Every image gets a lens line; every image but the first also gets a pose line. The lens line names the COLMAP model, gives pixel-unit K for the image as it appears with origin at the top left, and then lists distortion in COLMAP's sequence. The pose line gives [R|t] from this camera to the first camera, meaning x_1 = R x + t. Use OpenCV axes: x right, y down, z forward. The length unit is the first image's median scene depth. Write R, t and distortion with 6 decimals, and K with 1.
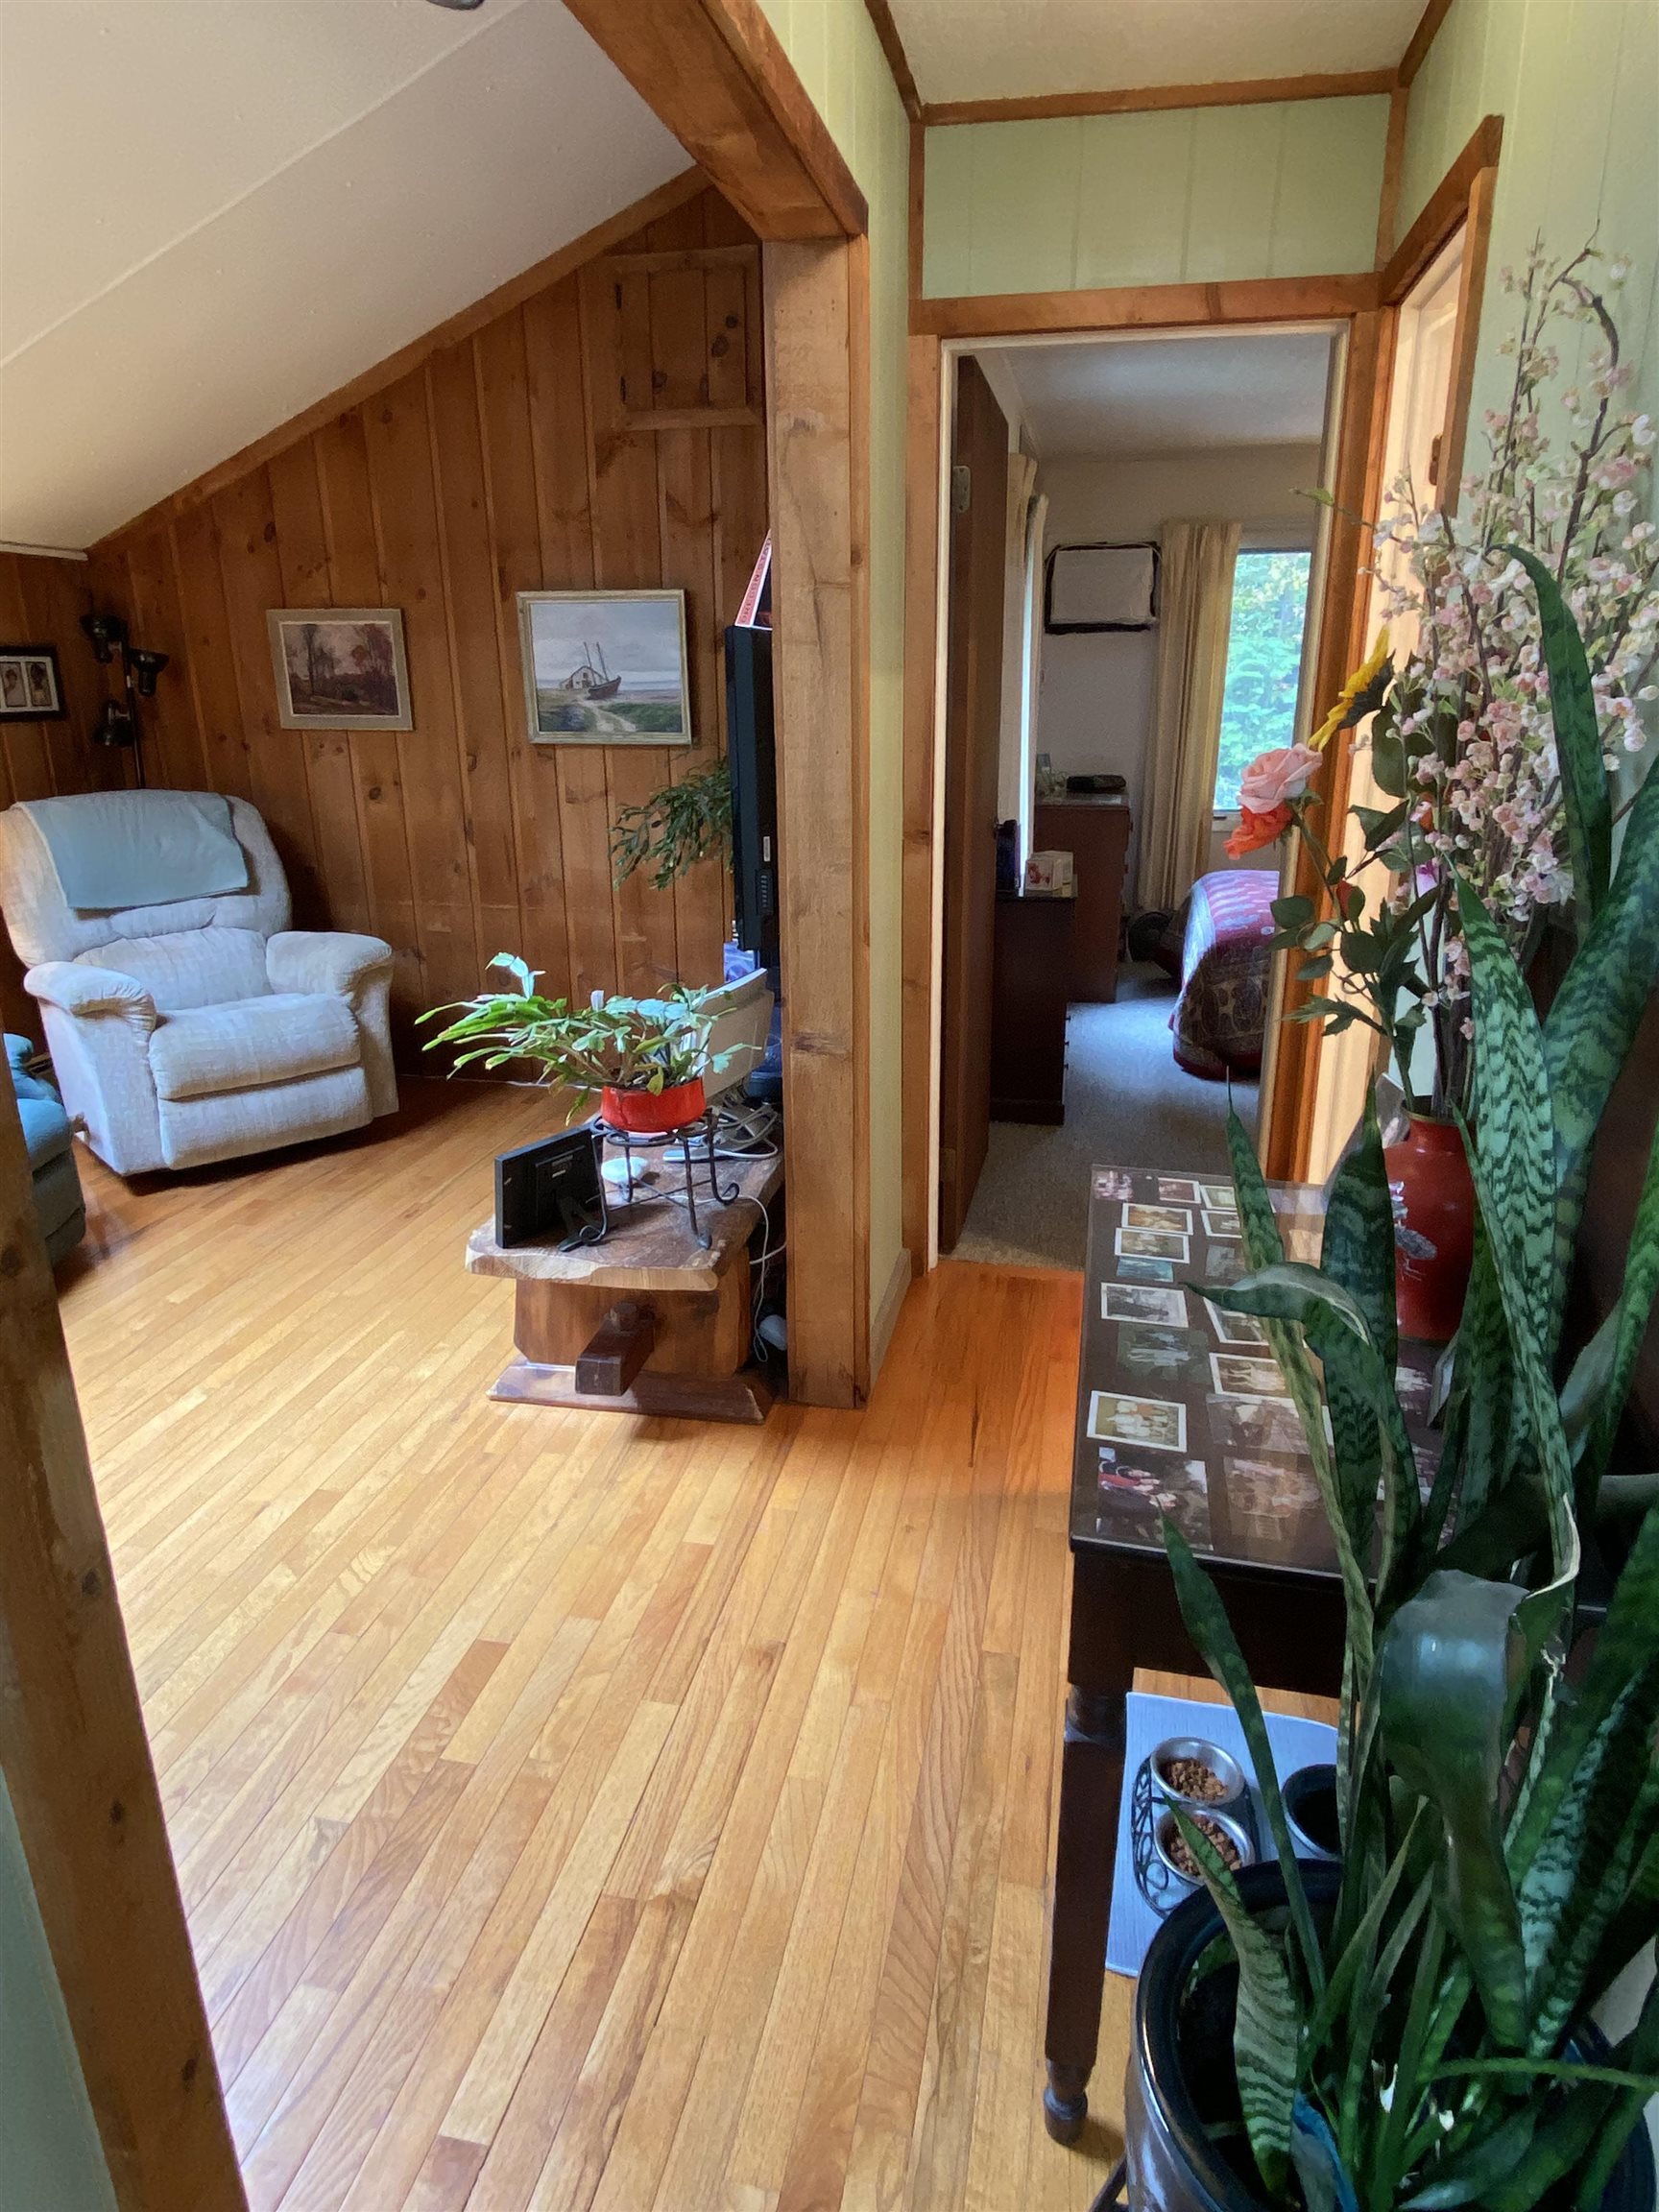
lens RADIAL K [[1271.7, 0, 834.1], [0, 1271.7, 1101.2], [0, 0, 1]] dist [0.007135, -0.013492]
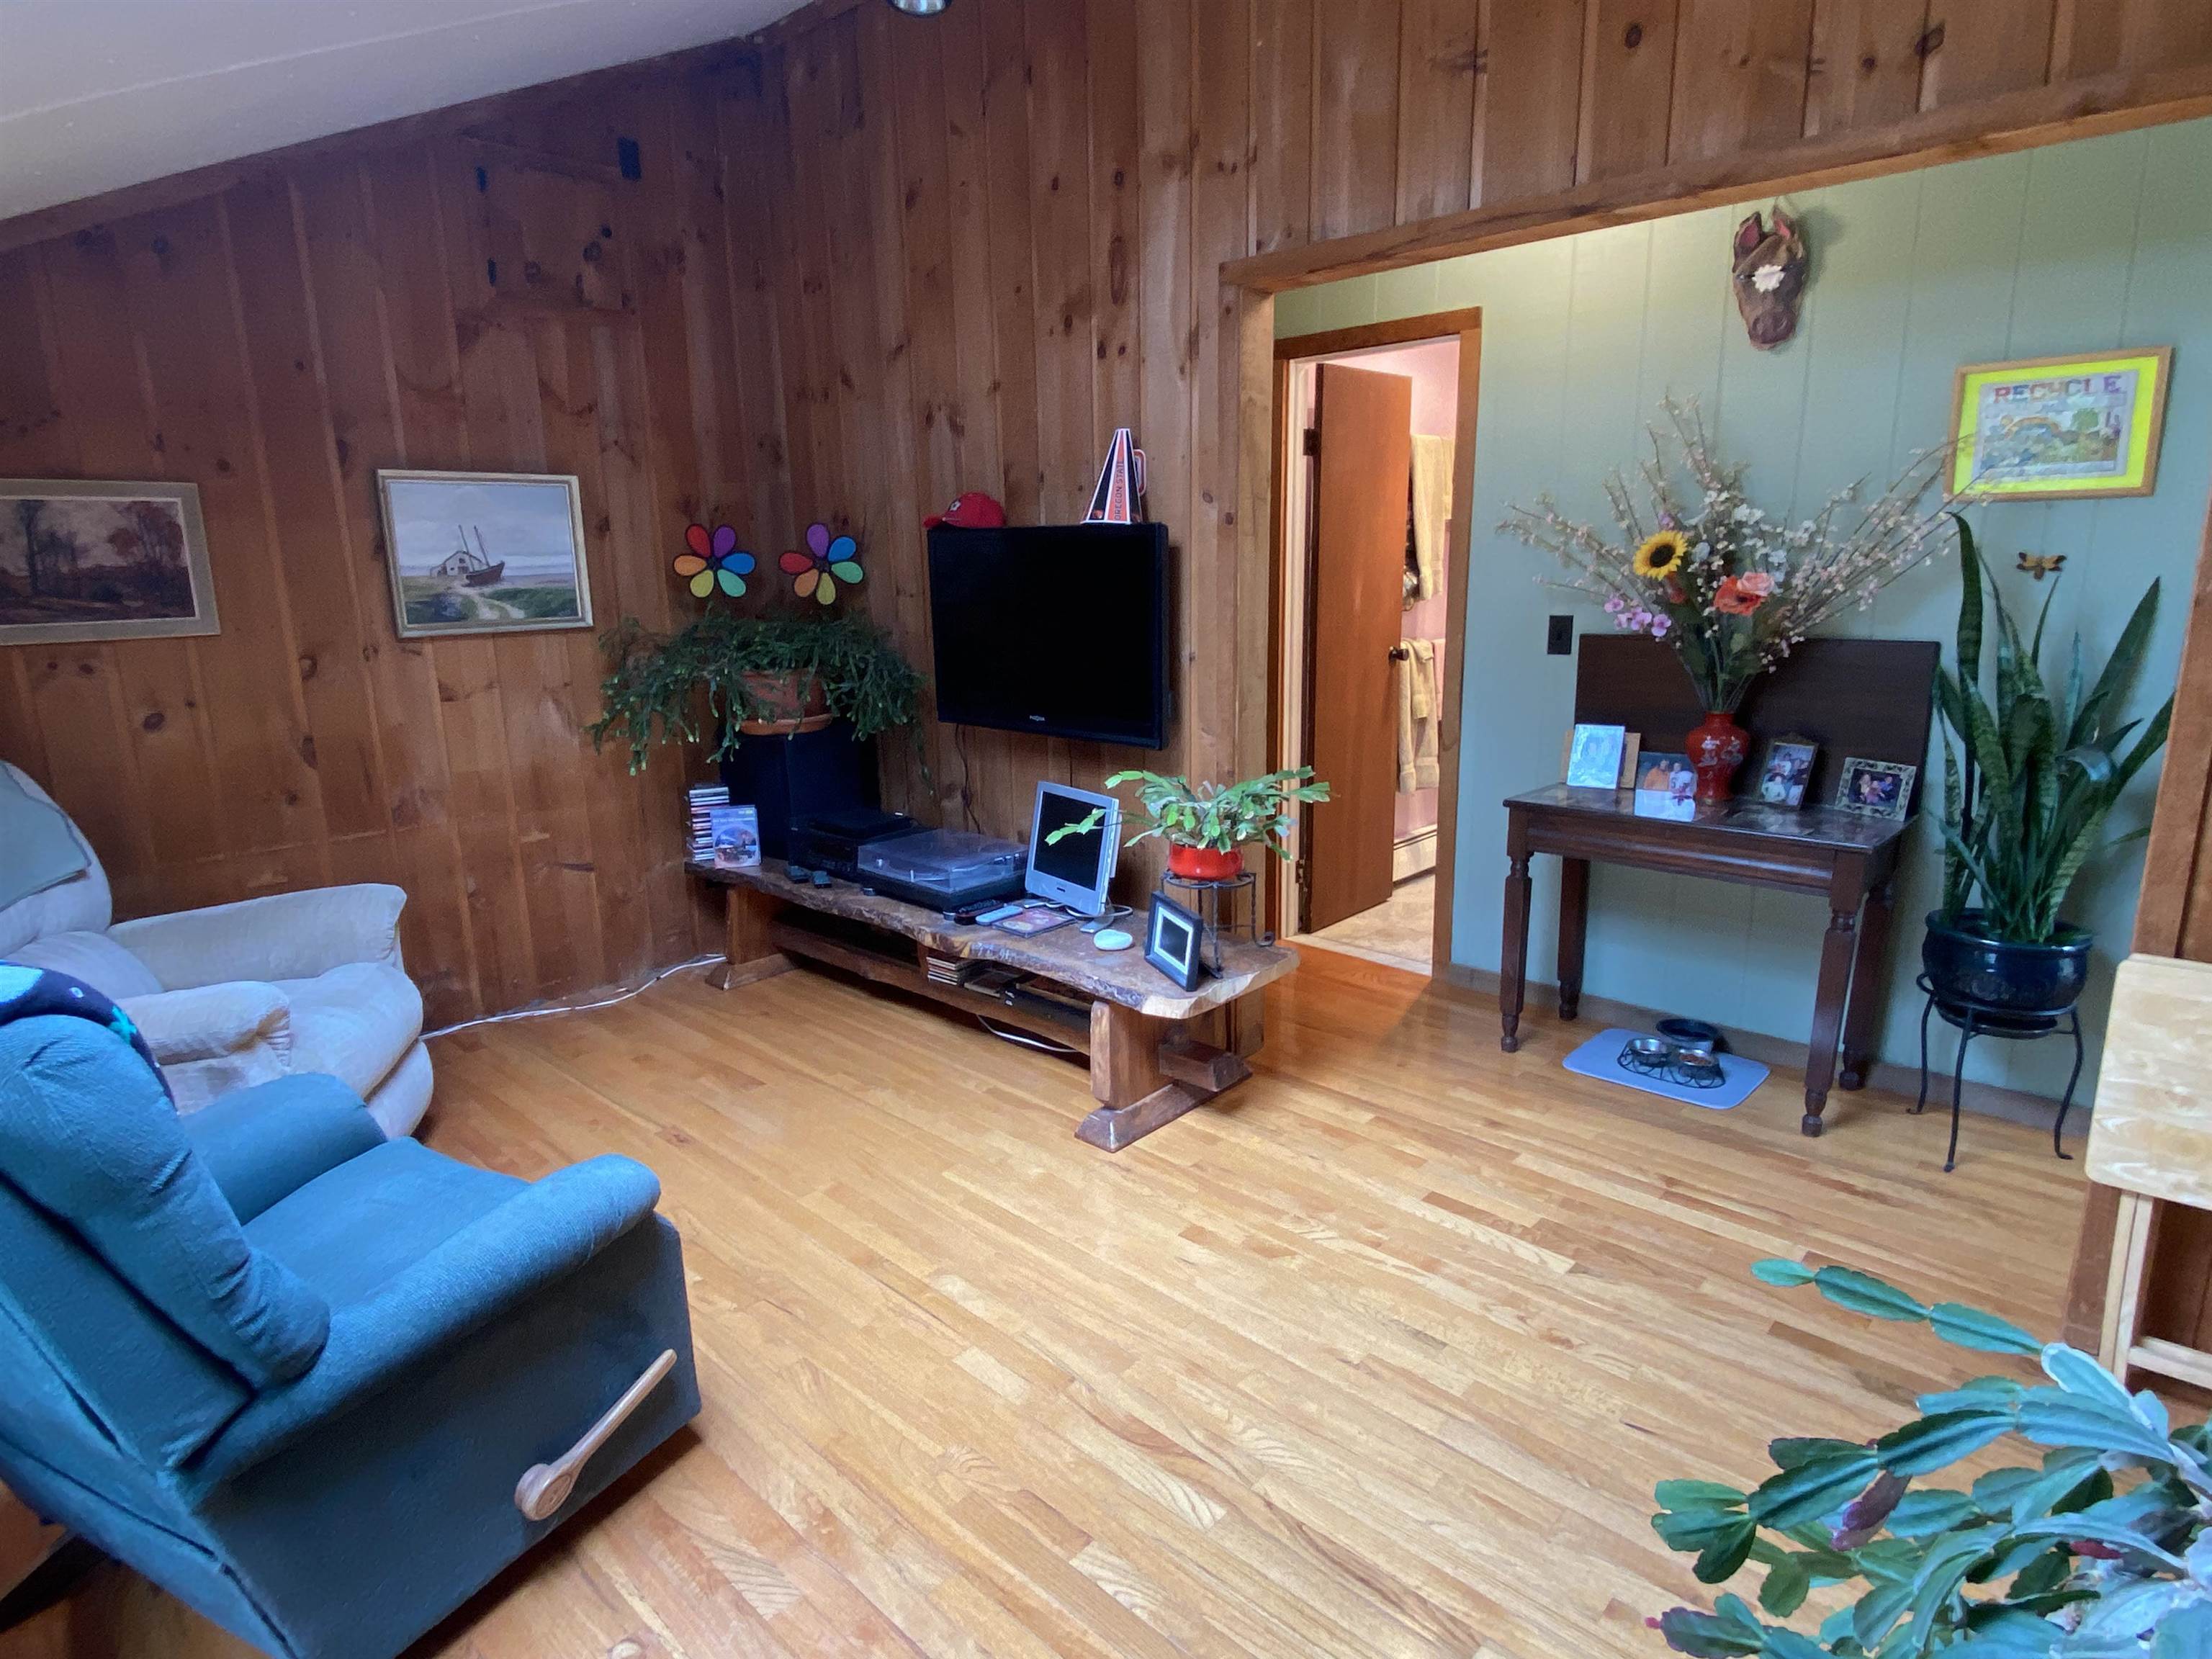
lens RADIAL K [[1176.9, 0, 1113.3], [0, 1176.9, 815.6], [0, 0, 1]] dist [0.029944, -0.028564]
pose [[0.545127, -0.193017, 0.815831, -0.689113], [0.274563, 0.960571, 0.043802, -0.072654], [-0.792119, 0.200119, 0.576629, 0.187397]]
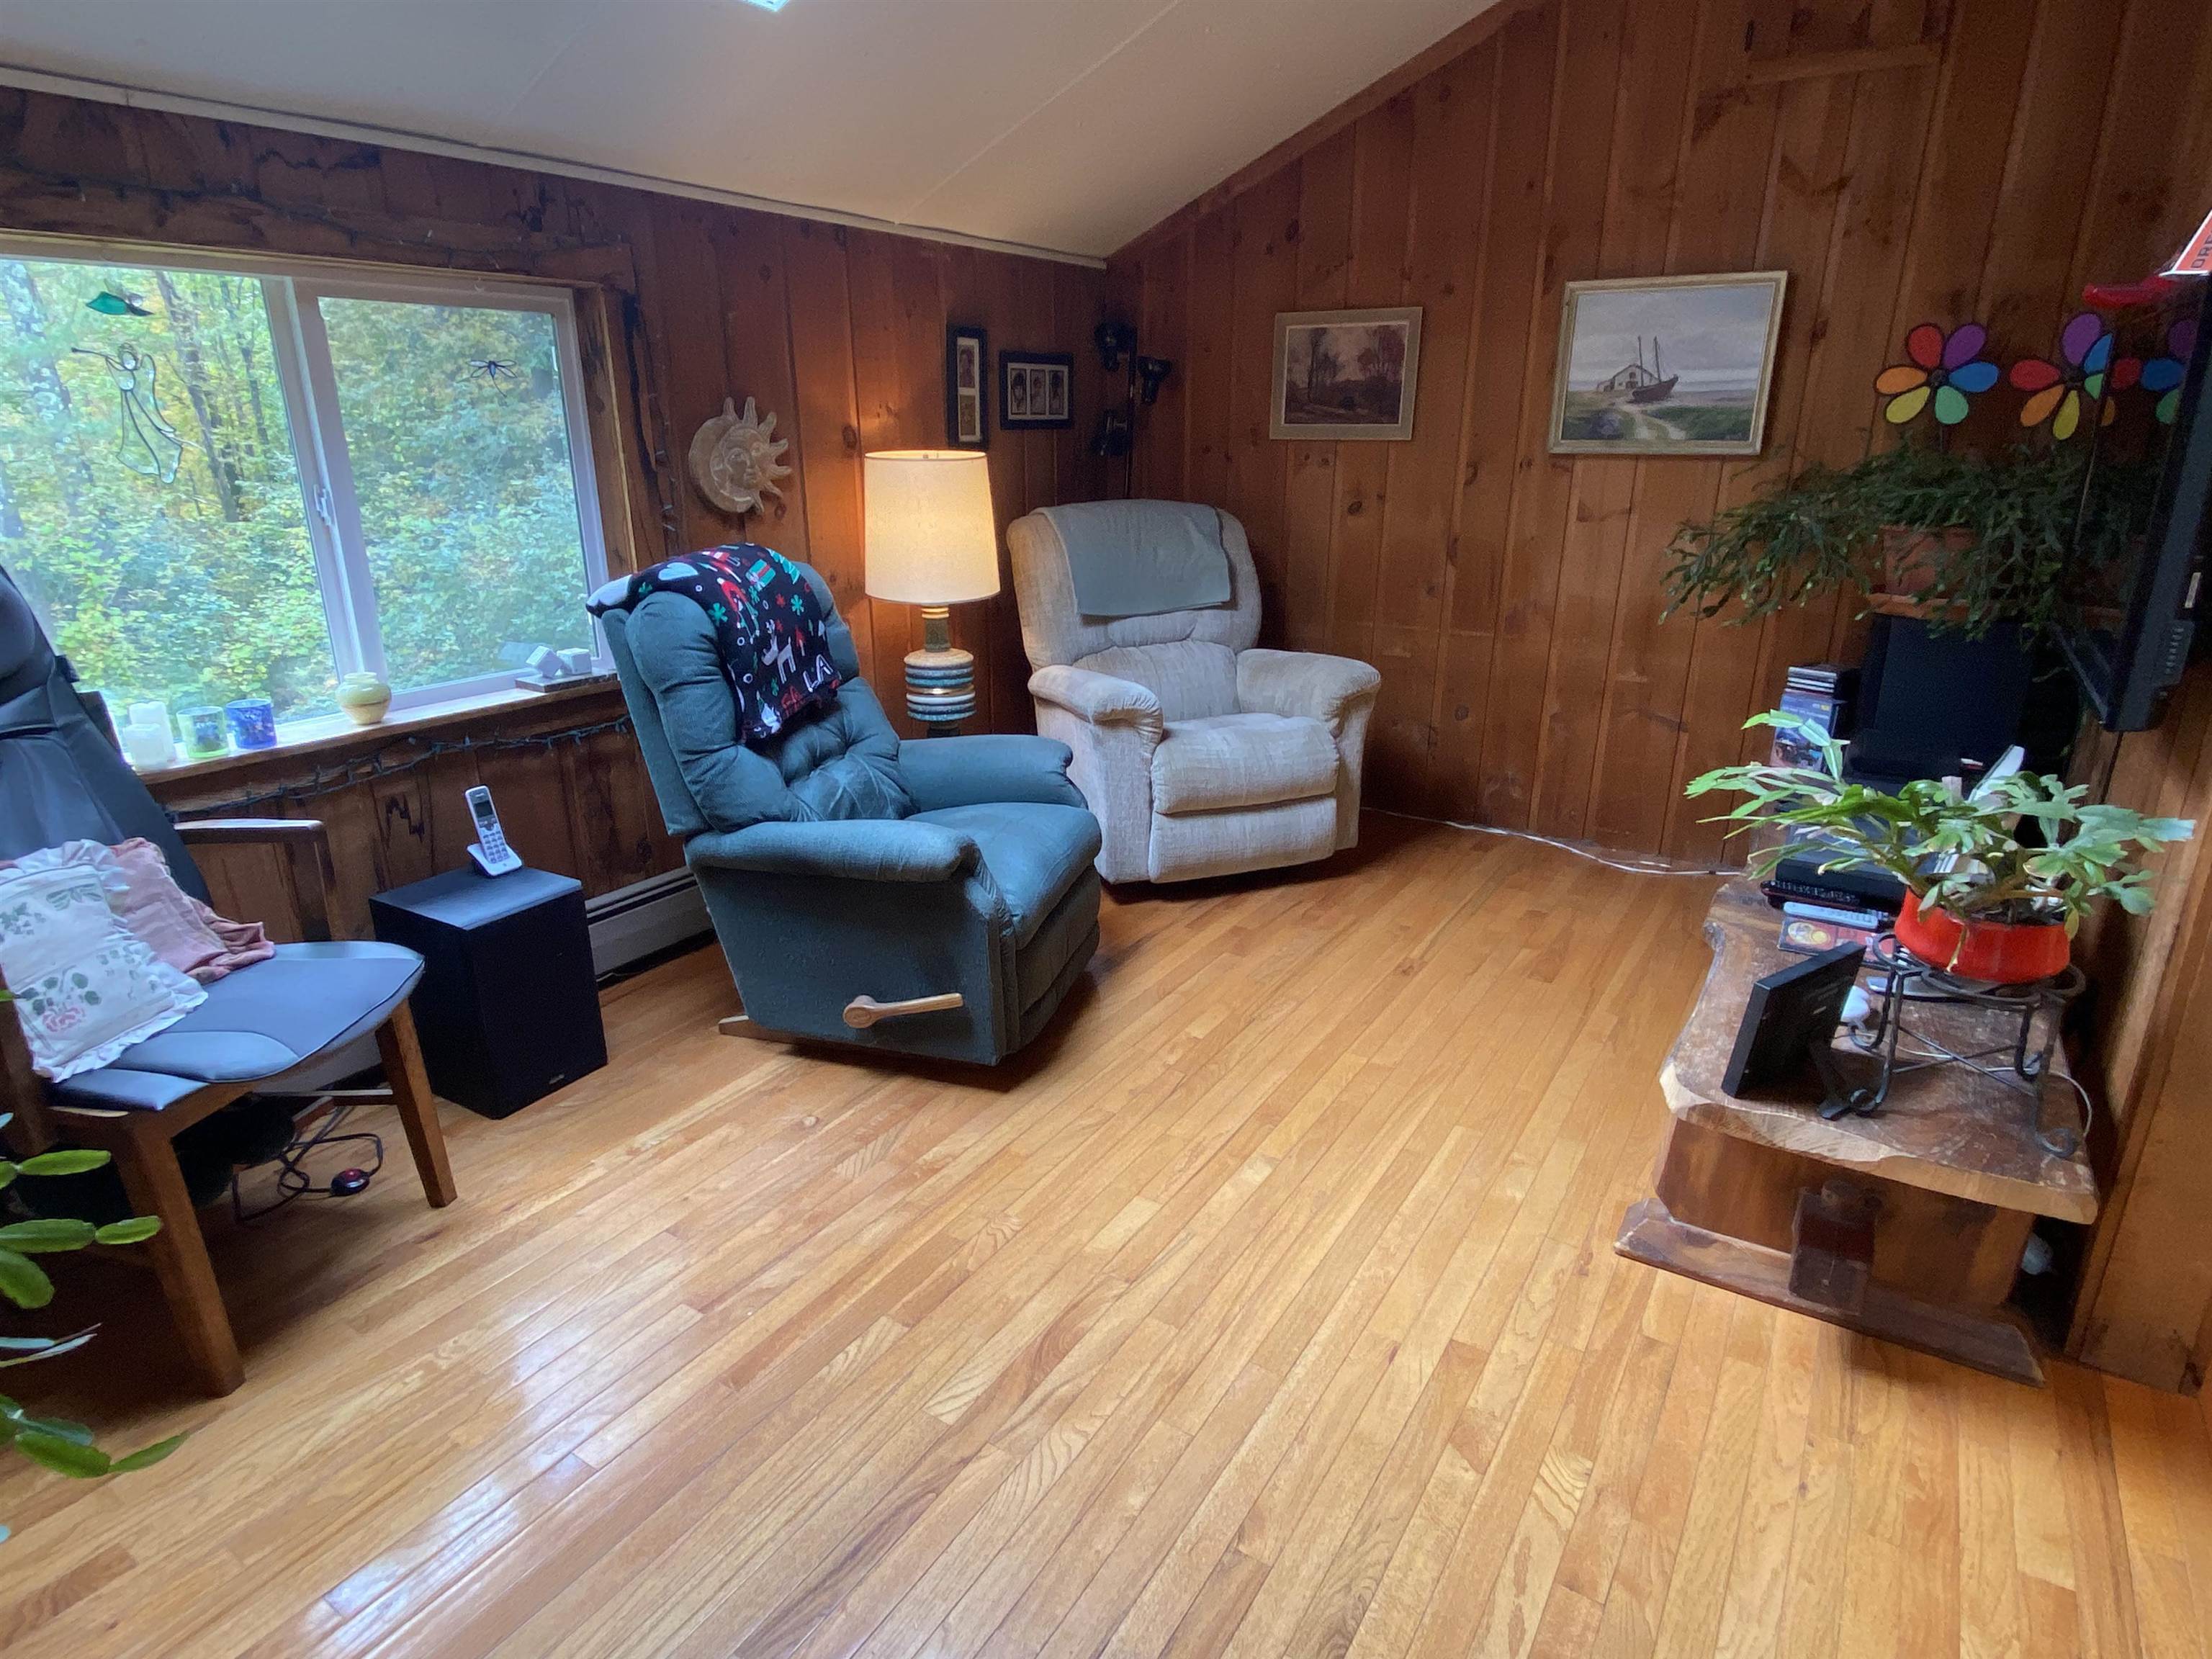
lens RADIAL K [[1206.2, 0, 1106.2], [0, 1206.2, 832.0], [0, 0, 1]] dist [0.024540, -0.019181]
pose [[0.929702, 0.117704, -0.348999, -0.208693], [-0.110693, 0.993048, 0.040042, -0.017839], [0.351286, 0.001405, 0.936267, 0.096294]]
